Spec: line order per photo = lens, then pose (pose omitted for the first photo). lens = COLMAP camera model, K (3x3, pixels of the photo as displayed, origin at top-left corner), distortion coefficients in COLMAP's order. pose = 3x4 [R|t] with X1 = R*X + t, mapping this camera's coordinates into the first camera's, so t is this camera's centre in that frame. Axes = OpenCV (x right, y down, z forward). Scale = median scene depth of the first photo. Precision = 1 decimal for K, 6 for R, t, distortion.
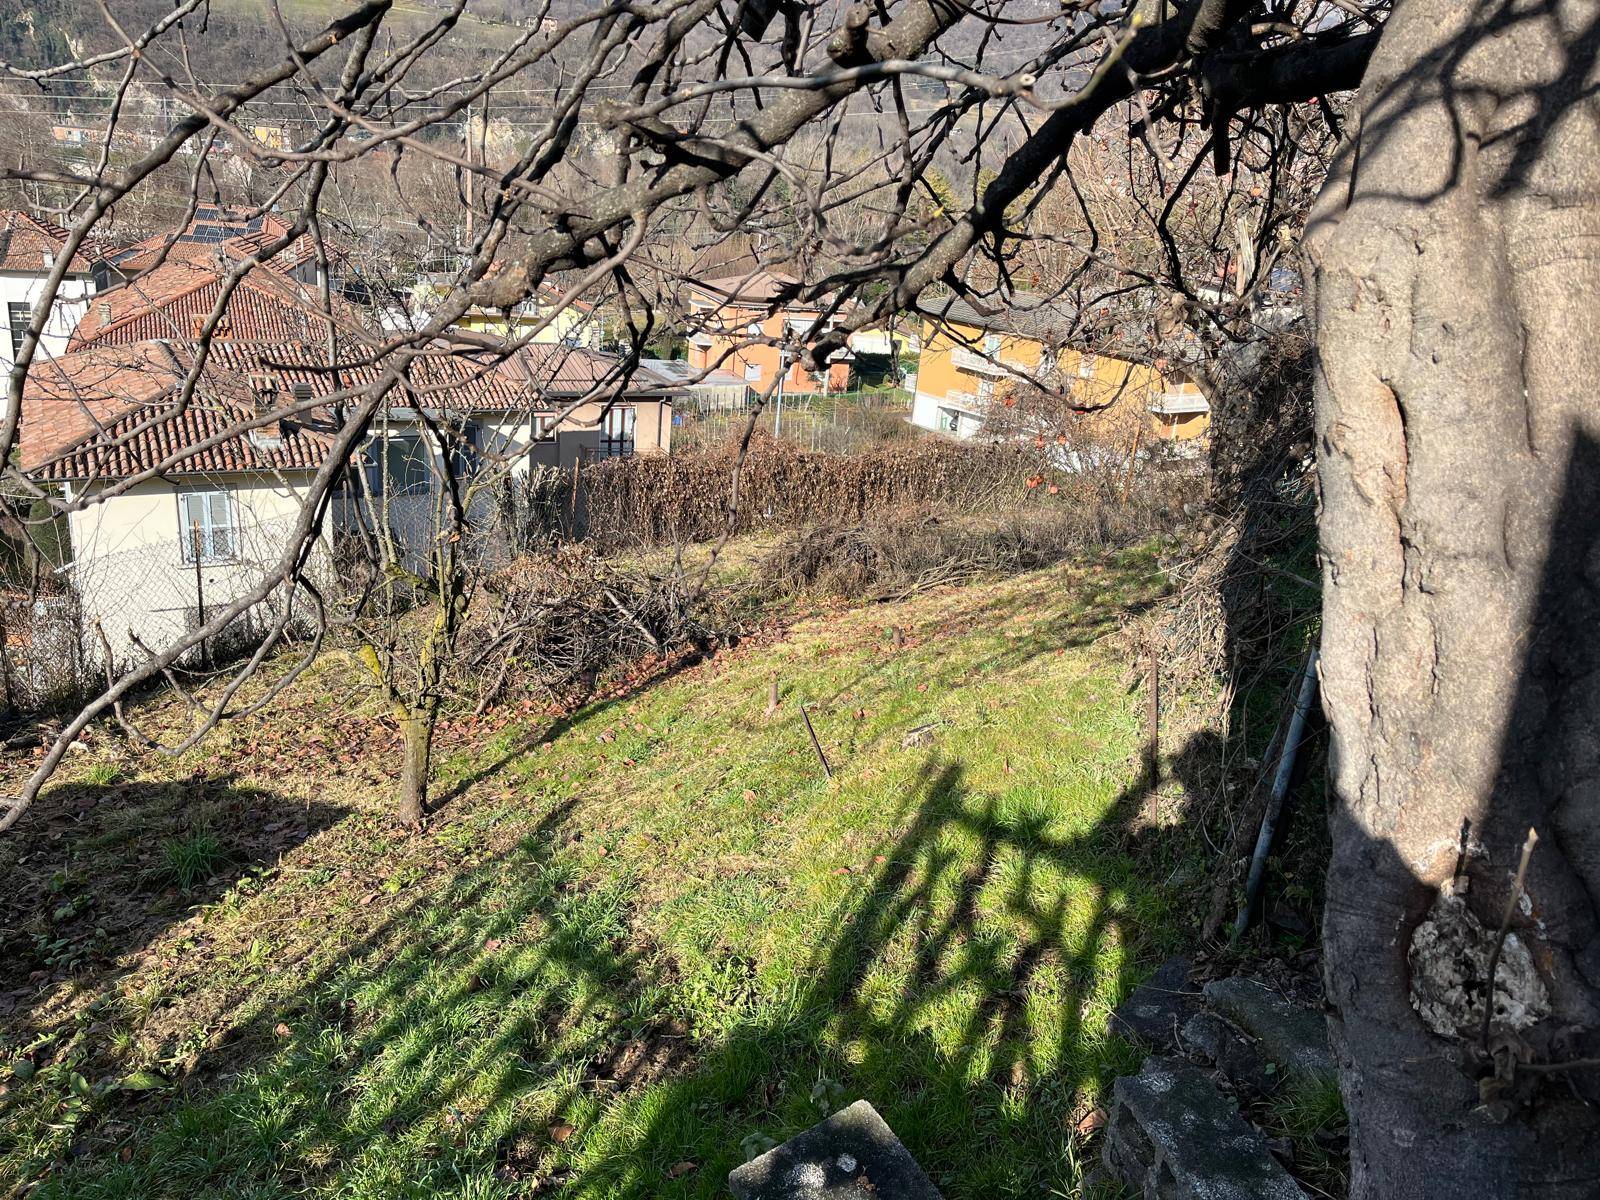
lens RADIAL K [[1199.8, 0, 794.9], [0, 1199.8, 604.4], [0, 0, 1]] dist [0.048150, -0.013090]
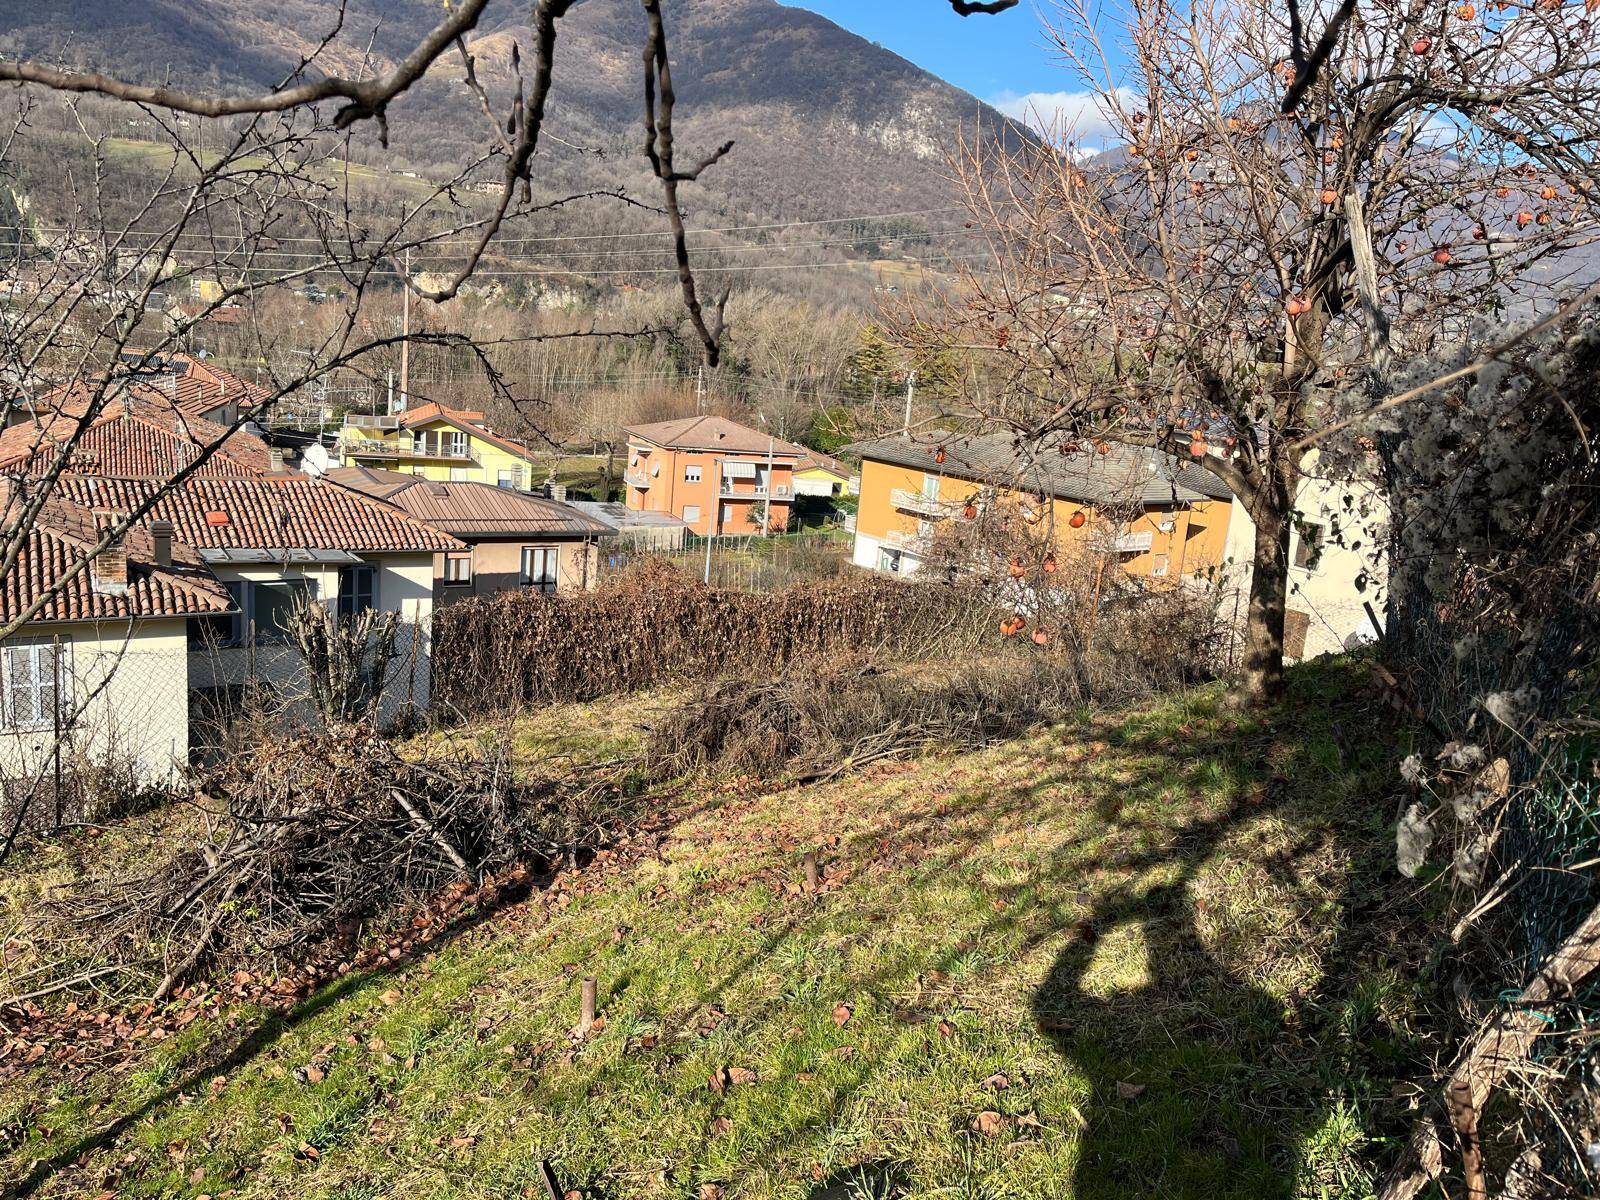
lens RADIAL K [[1199.8, 0, 797.0], [0, 1199.8, 602.9], [0, 0, 1]] dist [0.048150, -0.013090]
pose [[0.998801, -0.008740, 0.048158, 0.041142], [0.014379, 0.992906, -0.118026, -0.033218], [-0.046785, 0.118577, 0.991842, 0.298614]]
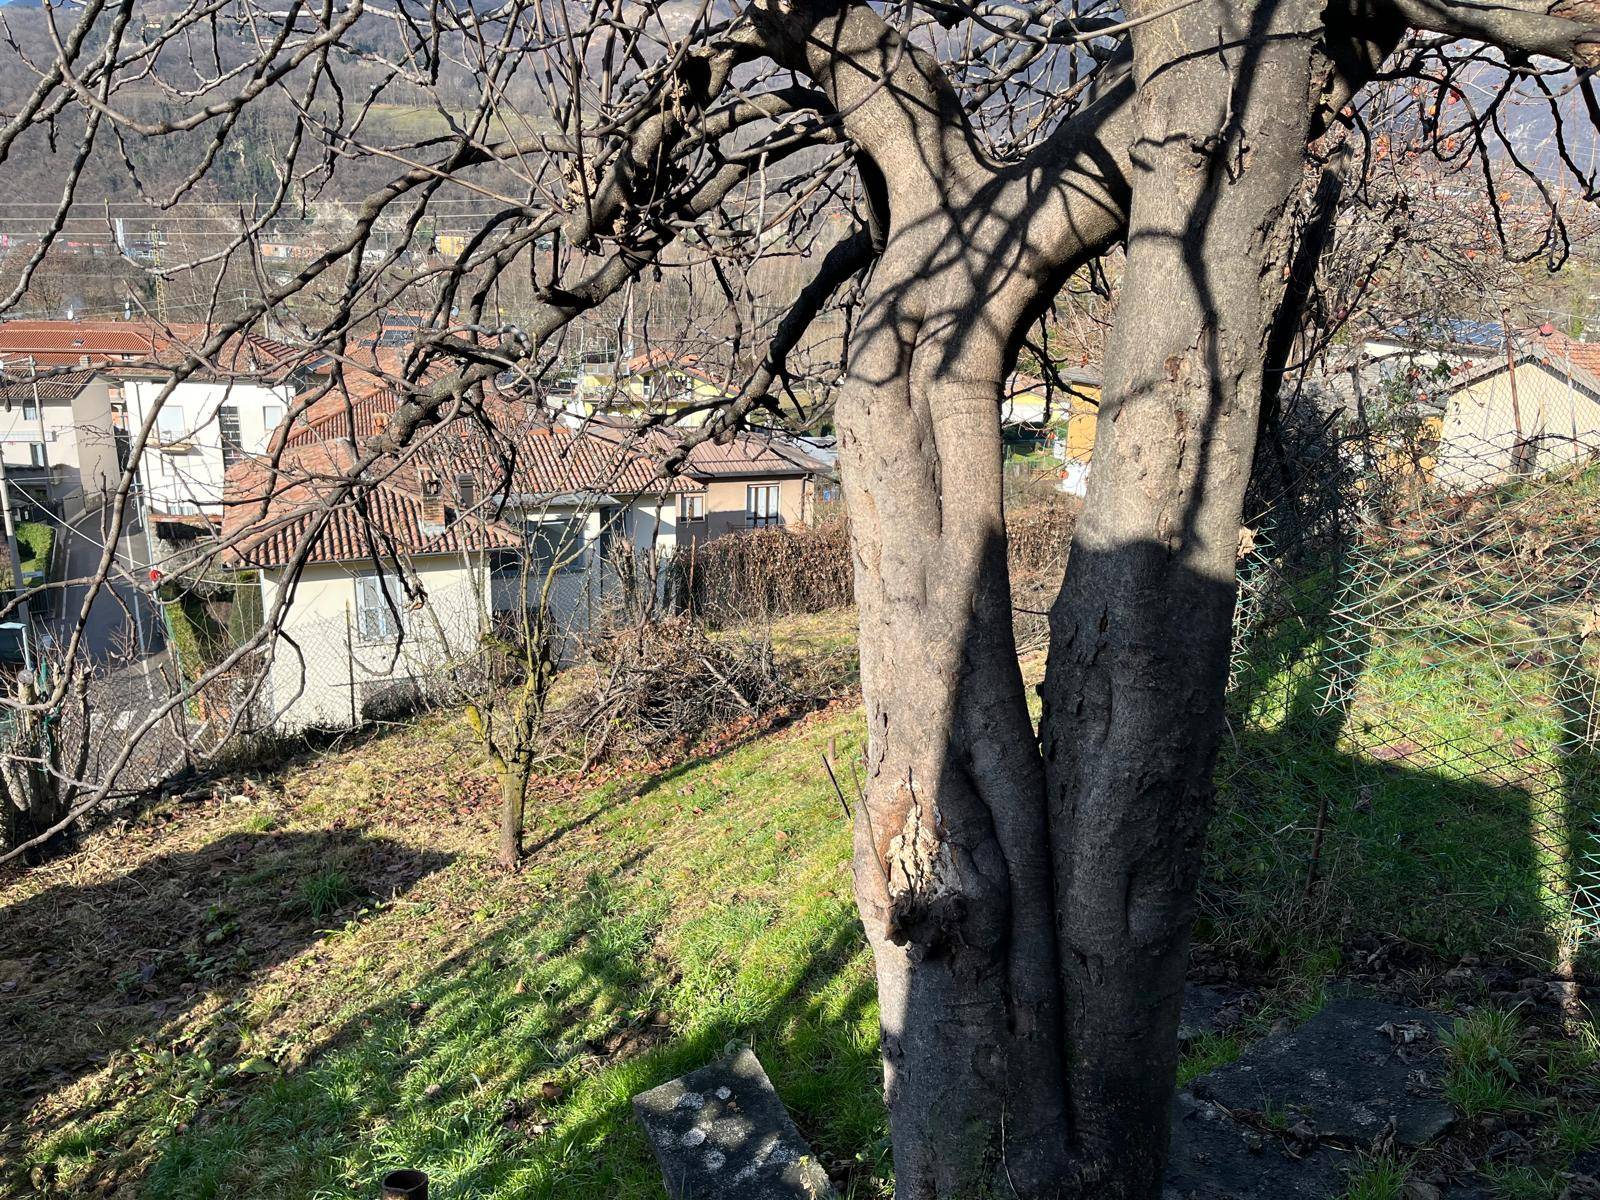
lens RADIAL K [[1199.8, 0, 806.0], [0, 1199.8, 605.9], [0, 0, 1]] dist [0.048150, -0.013090]
pose [[0.992390, -0.018526, -0.121731, 0.069501], [0.011420, 0.998204, -0.058812, 0.006573], [0.122601, 0.056974, 0.990819, -0.065435]]
